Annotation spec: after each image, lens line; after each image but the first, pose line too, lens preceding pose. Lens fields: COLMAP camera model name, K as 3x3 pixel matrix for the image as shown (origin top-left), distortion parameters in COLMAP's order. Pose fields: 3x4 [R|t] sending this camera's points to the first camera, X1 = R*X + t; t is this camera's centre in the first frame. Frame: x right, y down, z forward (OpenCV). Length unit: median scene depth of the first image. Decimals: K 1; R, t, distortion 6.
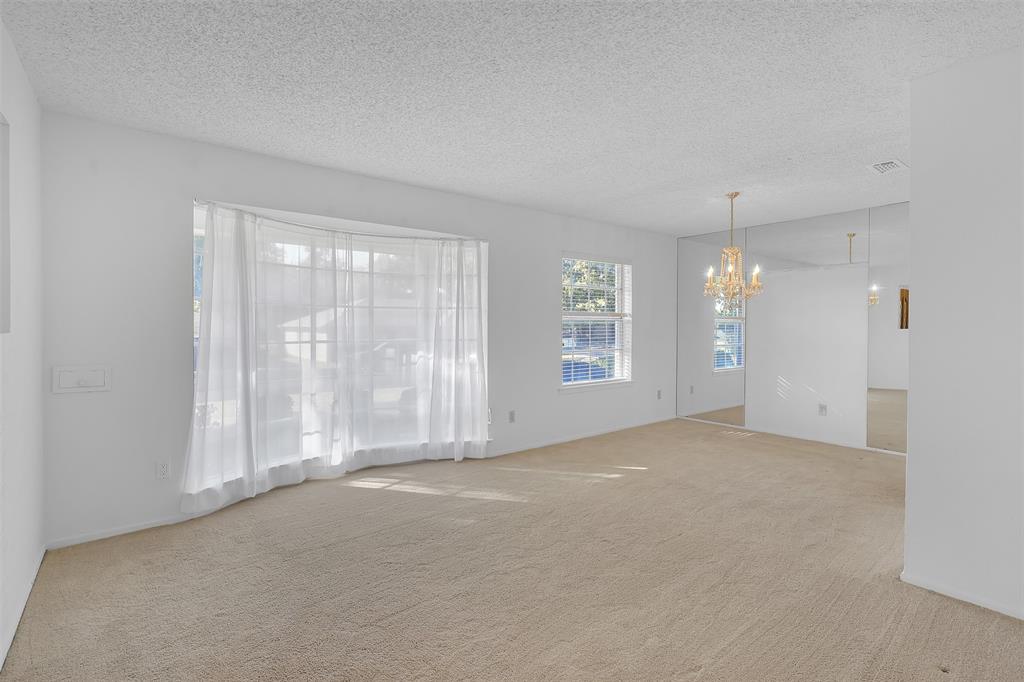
lens RADIAL K [[472.3, 0, 519.8], [0, 472.3, 337.5], [0, 0, 1]] dist [-0.015012, 0.000653]
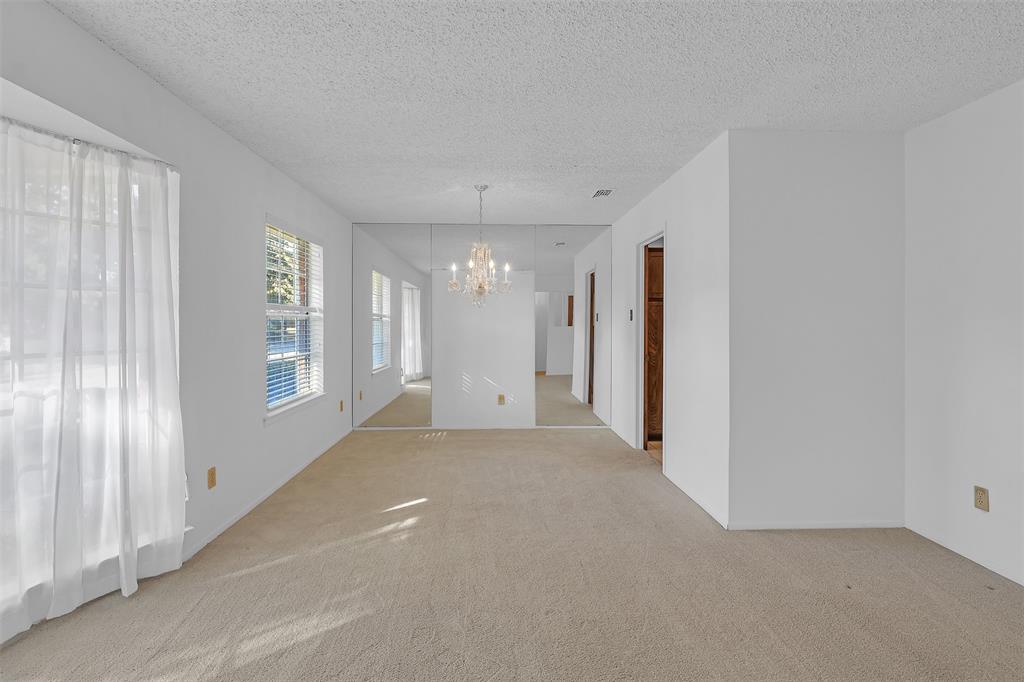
lens RADIAL K [[472.3, 0, 511.7], [0, 472.3, 333.4], [0, 0, 1]] dist [-0.015012, 0.000653]
pose [[0.603516, -0.016264, 0.797185, -0.276335], [0.018422, 0.999809, 0.006452, -0.011299], [-0.797138, 0.010792, 0.603700, 0.369635]]
